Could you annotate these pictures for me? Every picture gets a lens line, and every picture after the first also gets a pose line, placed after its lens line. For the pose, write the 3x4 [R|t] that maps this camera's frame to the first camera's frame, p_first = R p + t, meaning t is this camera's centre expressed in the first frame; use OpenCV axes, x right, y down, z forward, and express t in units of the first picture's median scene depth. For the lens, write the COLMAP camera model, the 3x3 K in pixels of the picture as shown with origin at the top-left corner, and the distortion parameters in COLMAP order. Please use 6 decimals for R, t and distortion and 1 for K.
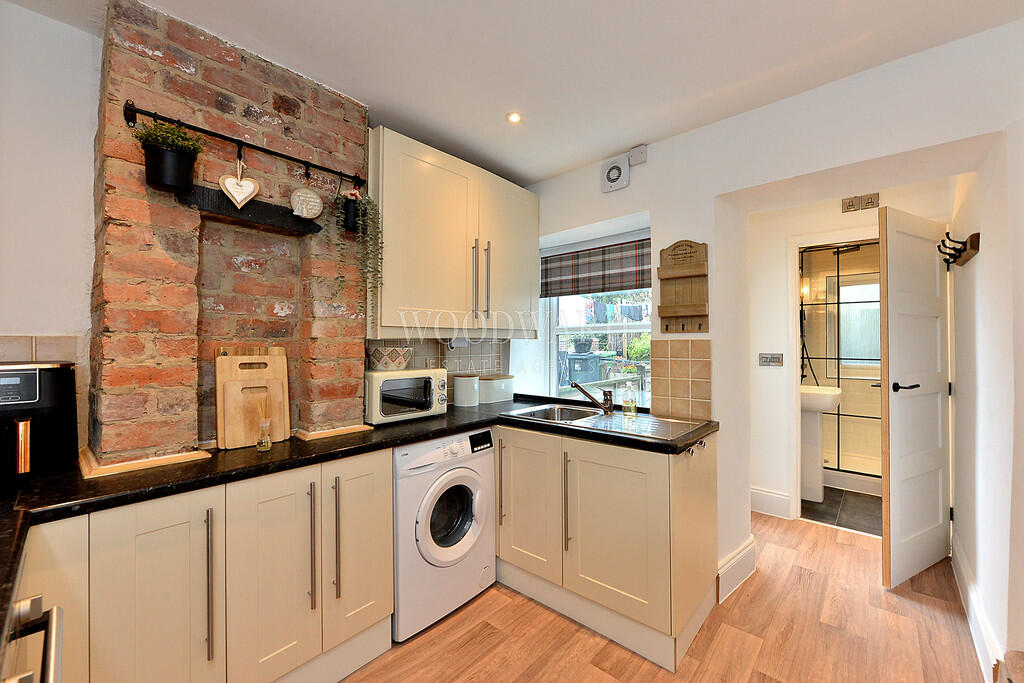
lens RADIAL K [[404.4, 0, 507.7], [0, 404.4, 344.0], [0, 0, 1]] dist [-0.005026, -0.001855]
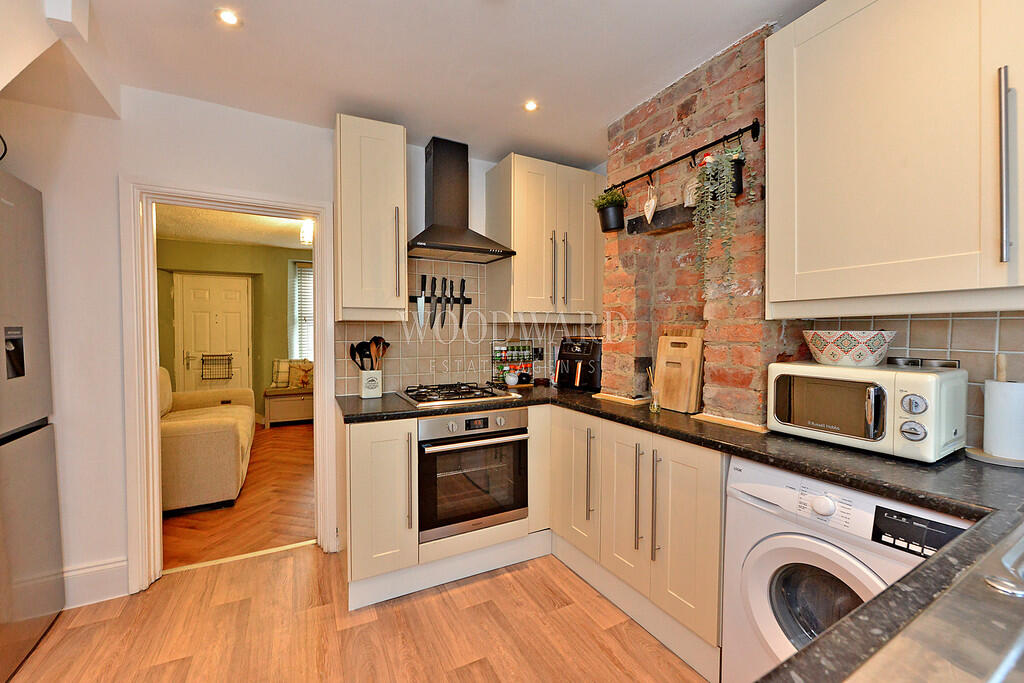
lens RADIAL K [[404.4, 0, 509.5], [0, 404.4, 338.5], [0, 0, 1]] dist [-0.005026, -0.001855]
pose [[-0.336340, 0.023677, -0.941443, 0.672313], [0.004785, 0.999714, 0.023433, 0.004395], [0.941729, 0.003377, -0.336357, 0.936484]]
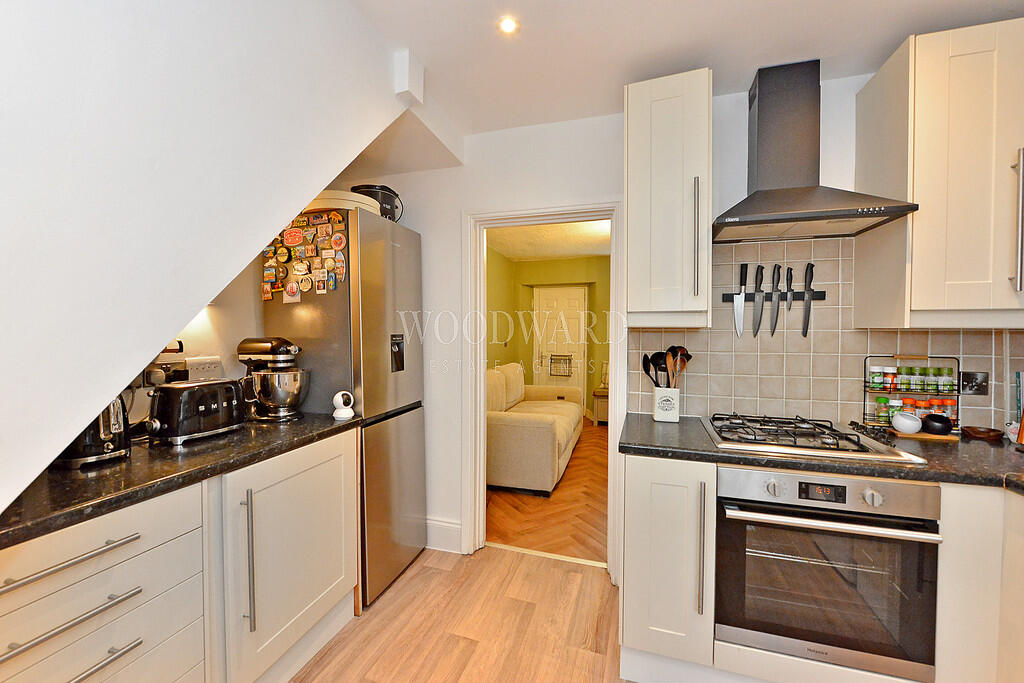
lens RADIAL K [[404.4, 0, 513.6], [0, 404.4, 338.6], [0, 0, 1]] dist [-0.005026, -0.001855]
pose [[-0.906591, 0.007303, -0.421948, 0.451860], [0.001332, 0.999895, 0.014444, -0.007302], [0.422009, 0.012532, -0.906505, 0.882950]]
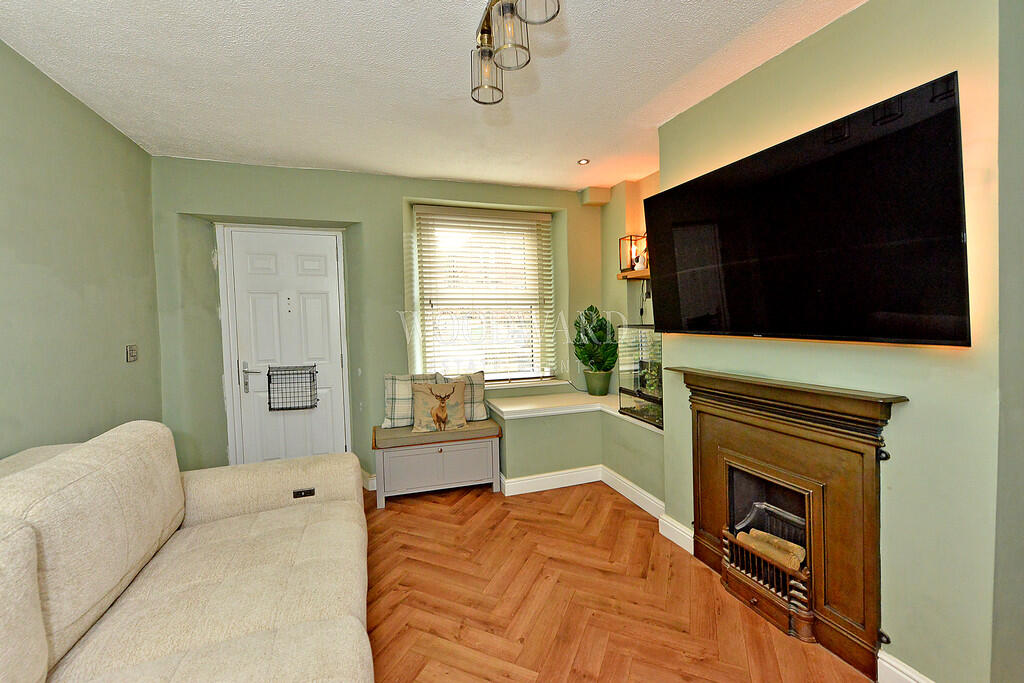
lens RADIAL K [[404.4, 0, 518.9], [0, 404.4, 347.5], [0, 0, 1]] dist [-0.005026, -0.001855]
pose [[-0.470747, 0.078068, -0.878808, -0.281988], [0.016629, 0.996686, 0.079633, -0.017534], [0.882112, 0.022873, -0.470485, -0.347051]]
